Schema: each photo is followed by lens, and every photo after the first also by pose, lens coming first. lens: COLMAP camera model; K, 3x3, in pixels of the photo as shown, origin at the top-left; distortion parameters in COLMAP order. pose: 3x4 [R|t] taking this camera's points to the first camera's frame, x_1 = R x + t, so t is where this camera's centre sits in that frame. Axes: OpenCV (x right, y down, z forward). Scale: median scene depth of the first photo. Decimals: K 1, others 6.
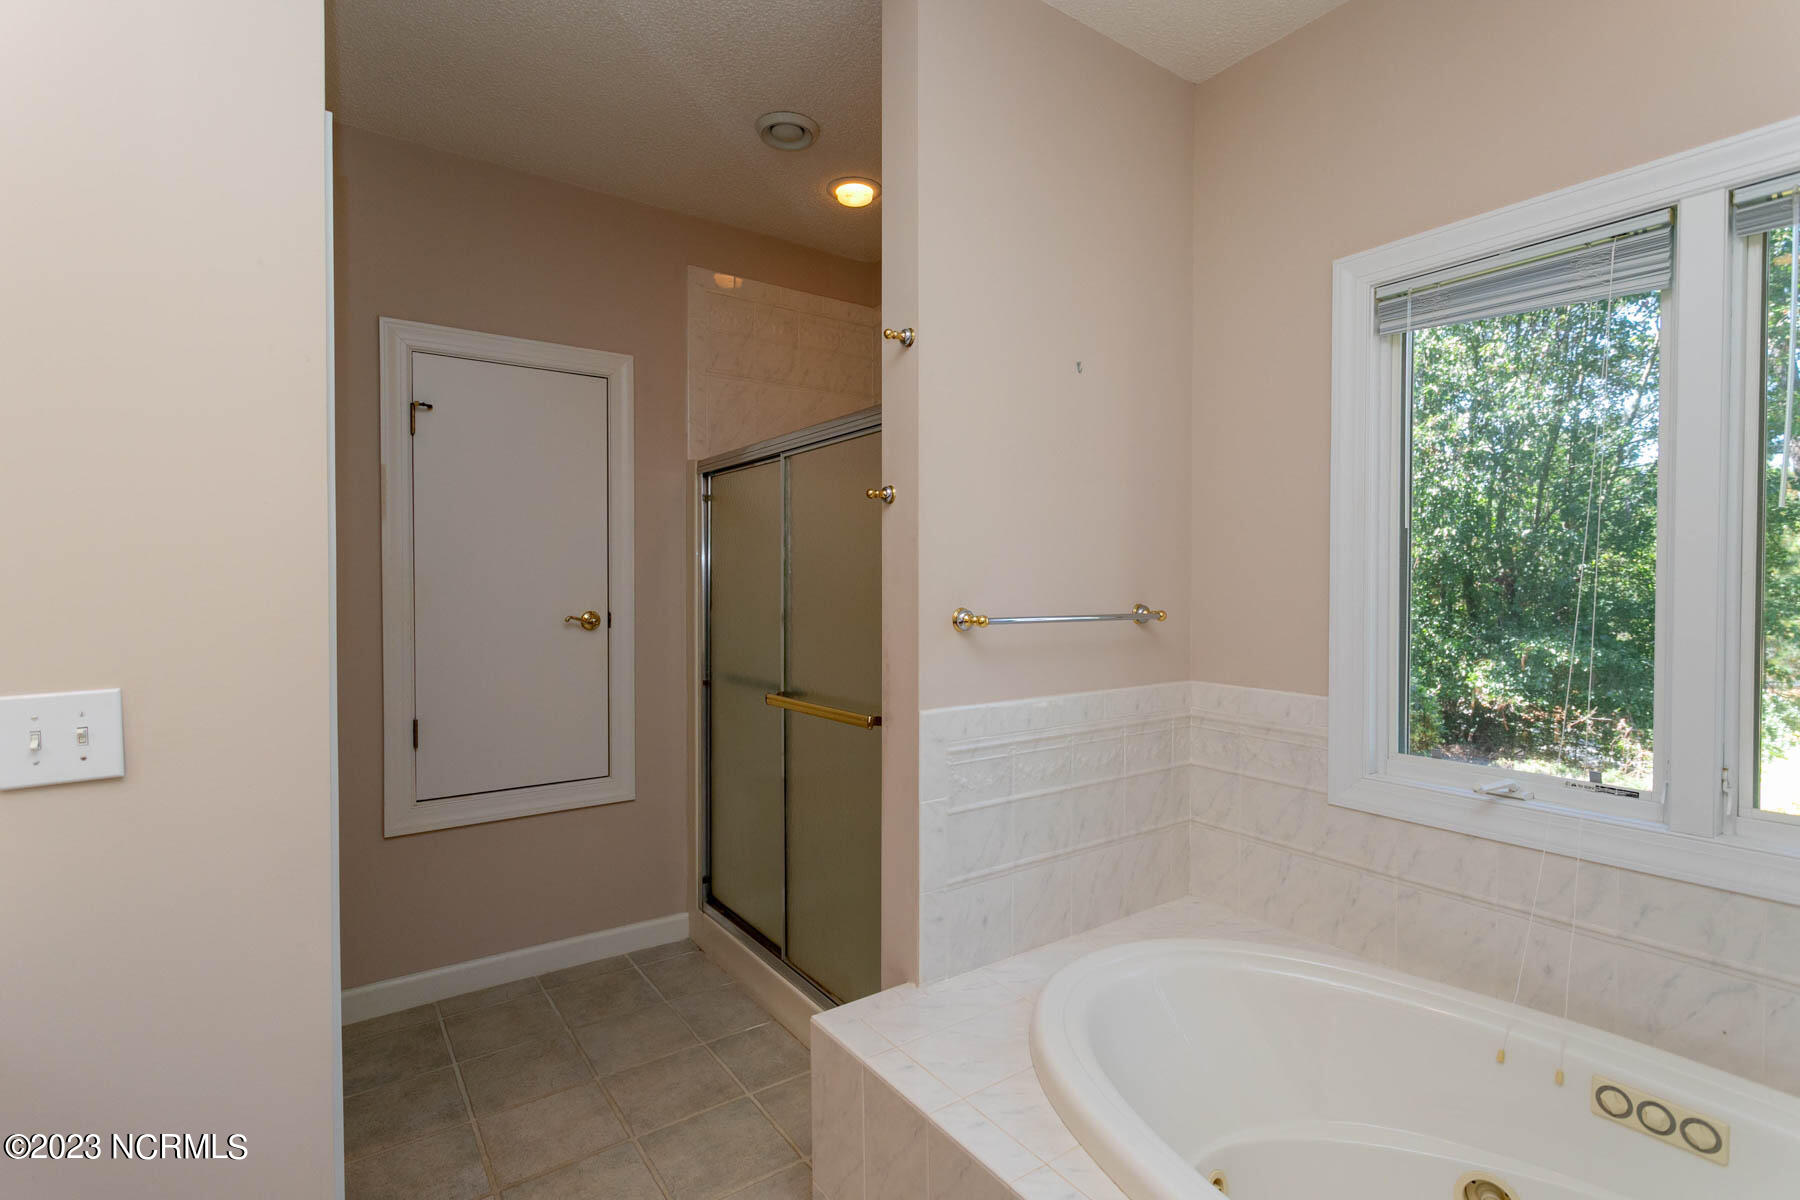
lens RADIAL K [[848.4, 0, 900.0], [0, 848.4, 596.1], [0, 0, 1]] dist [0.000332, 0.001291]
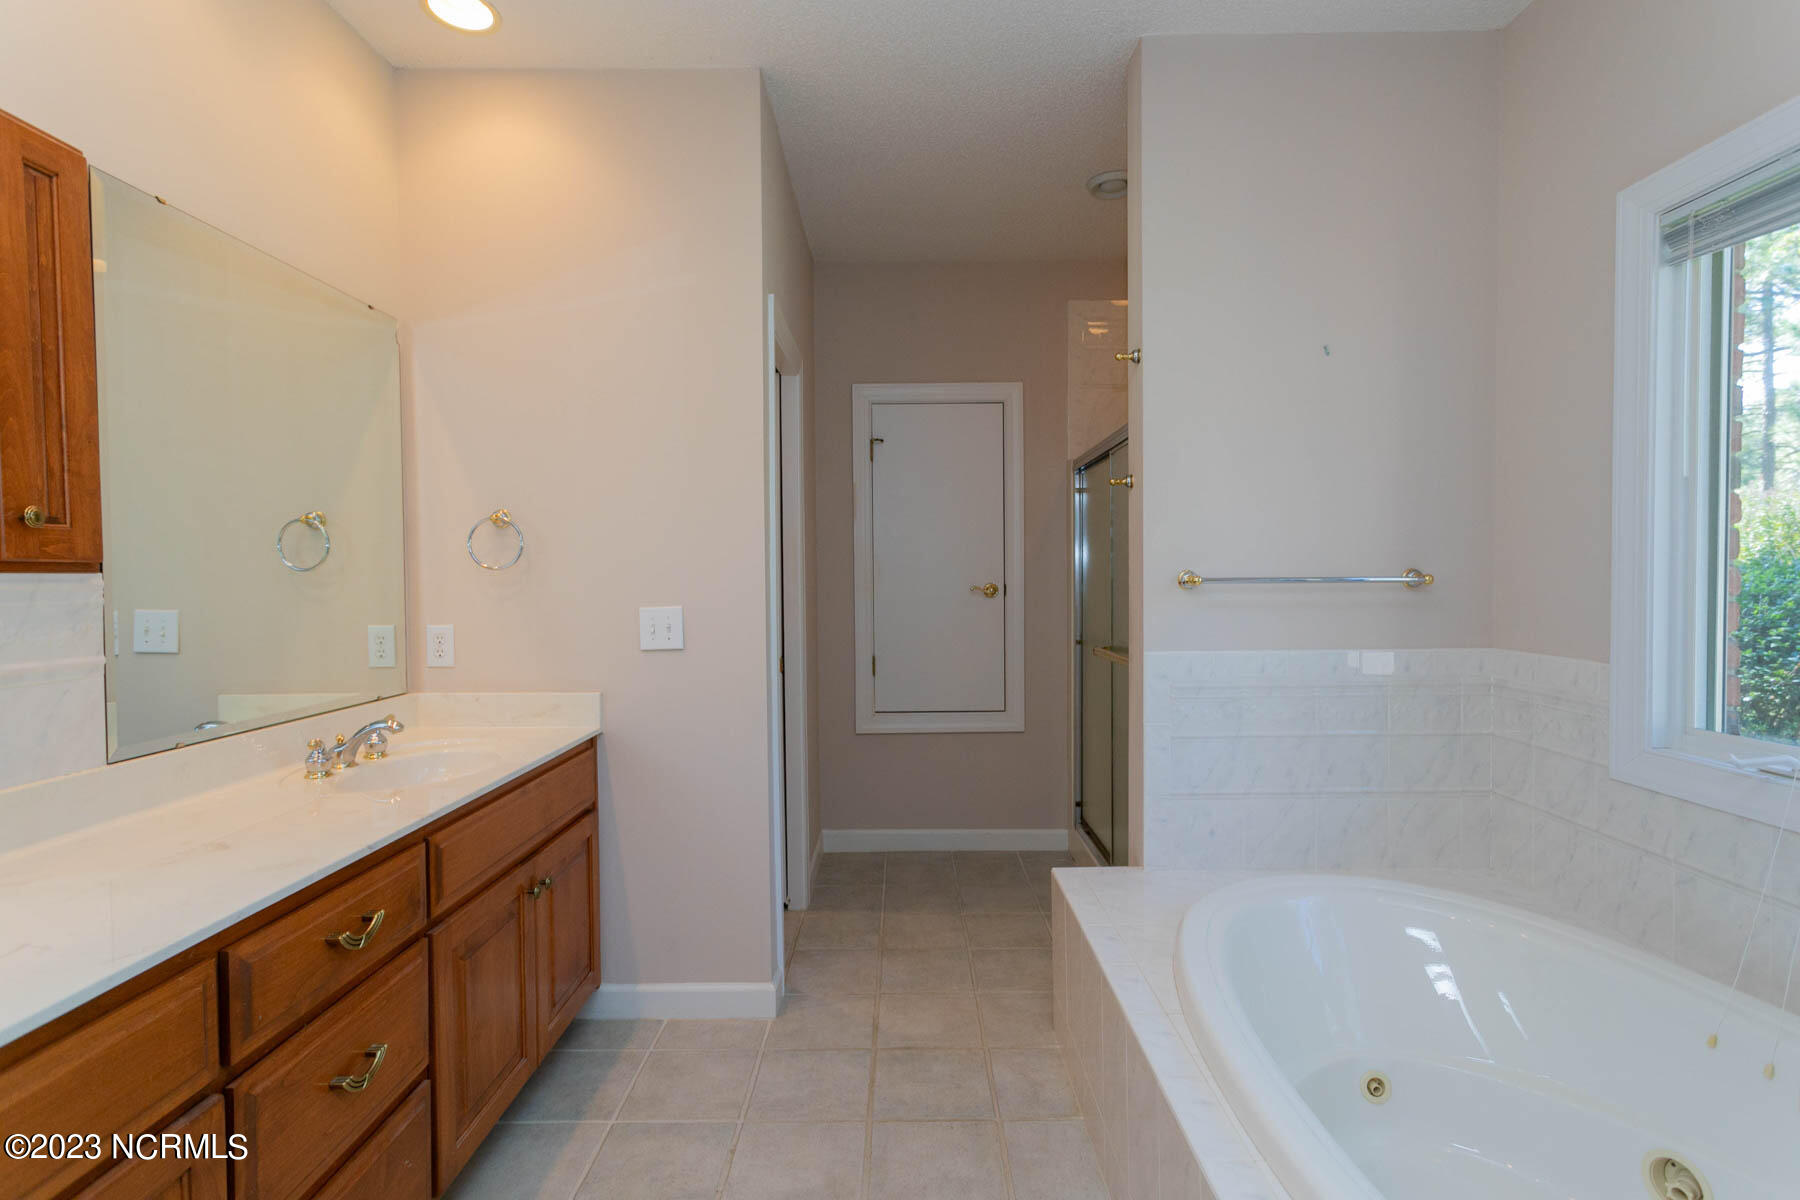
lens RADIAL K [[848.4, 0, 896.8], [0, 848.4, 597.1], [0, 0, 1]] dist [0.000332, 0.001291]
pose [[0.812487, 0.007664, -0.582929, 0.410715], [-0.000736, 0.999926, 0.012122, 0.035045], [0.582979, -0.009420, 0.812433, -0.215581]]
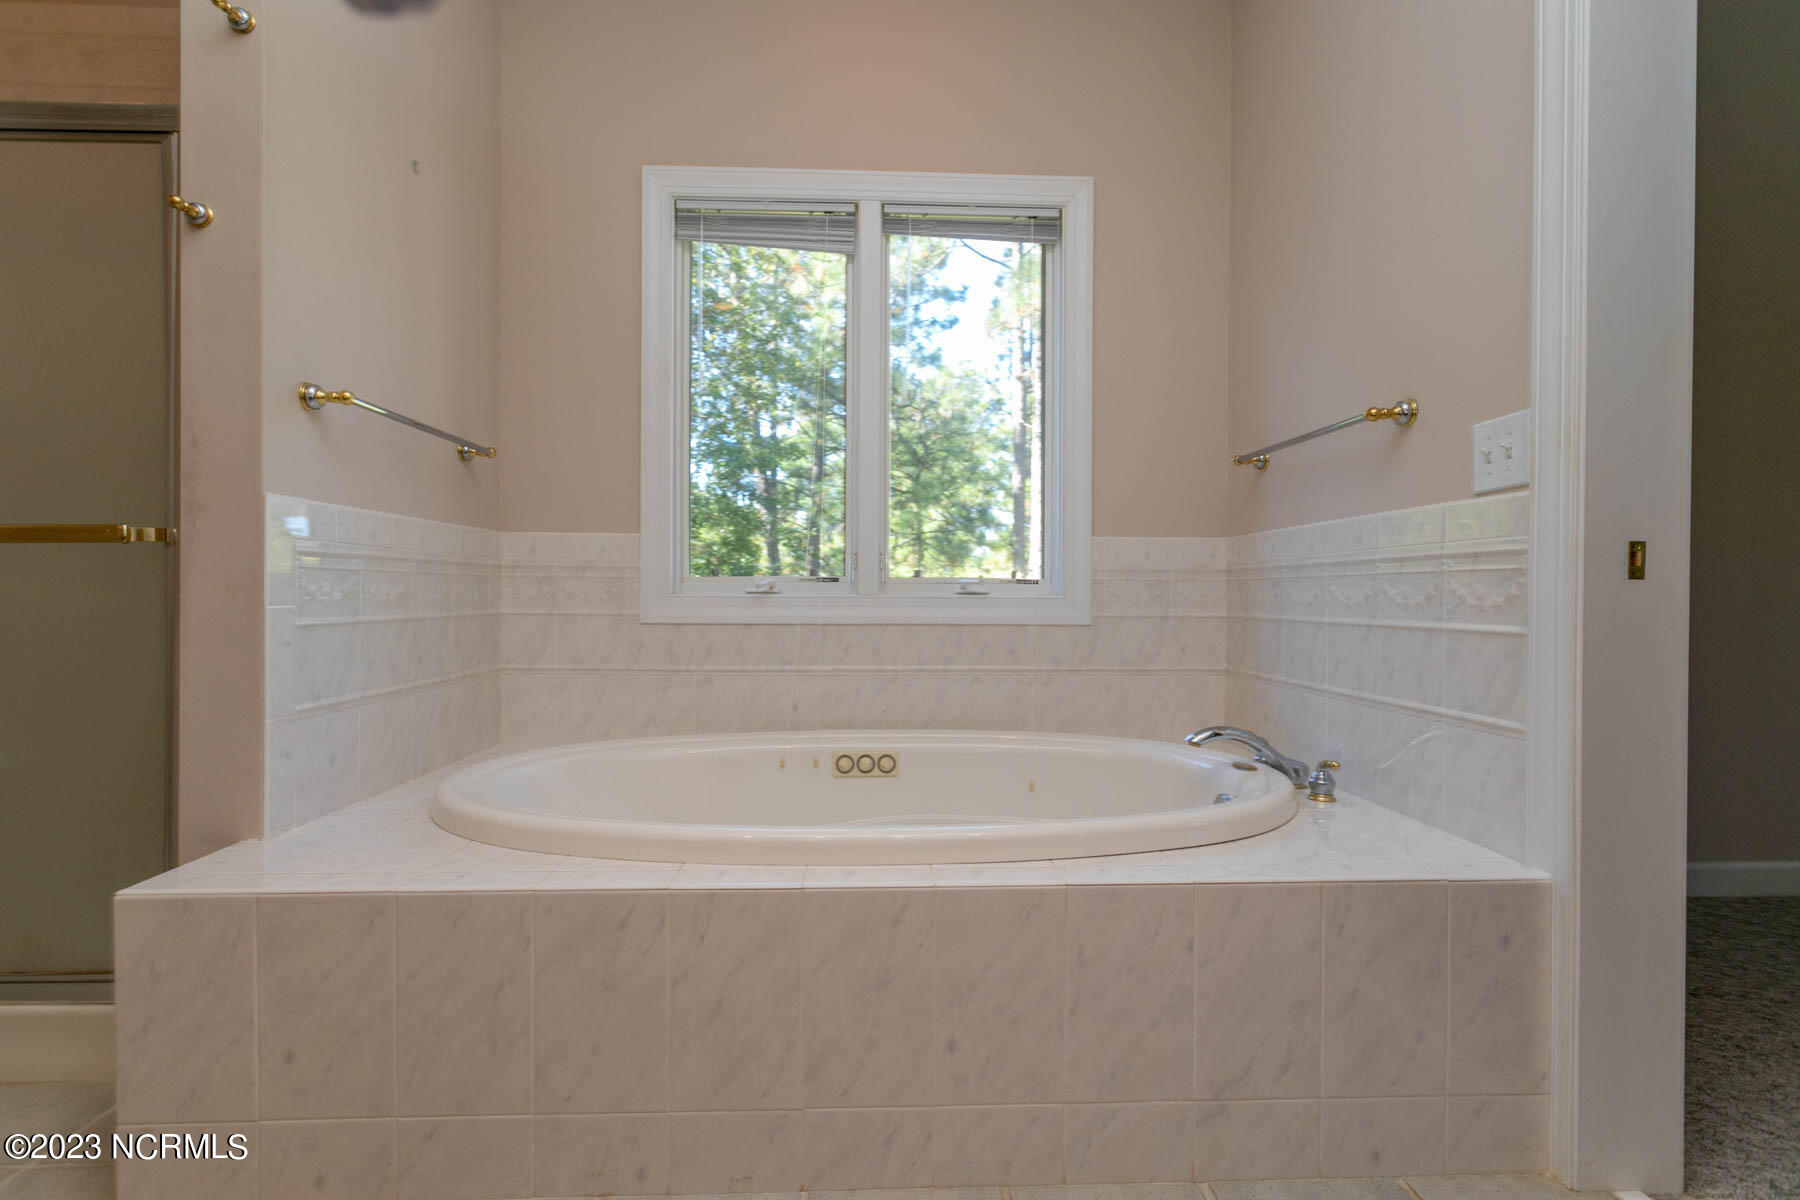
lens RADIAL K [[848.4, 0, 905.2], [0, 848.4, 595.0], [0, 0, 1]] dist [0.000332, 0.001291]
pose [[0.542157, -0.000374, 0.840277, -0.288440], [0.012954, 0.999885, -0.007913, 0.220366], [-0.840178, 0.015175, 0.542099, 0.050581]]
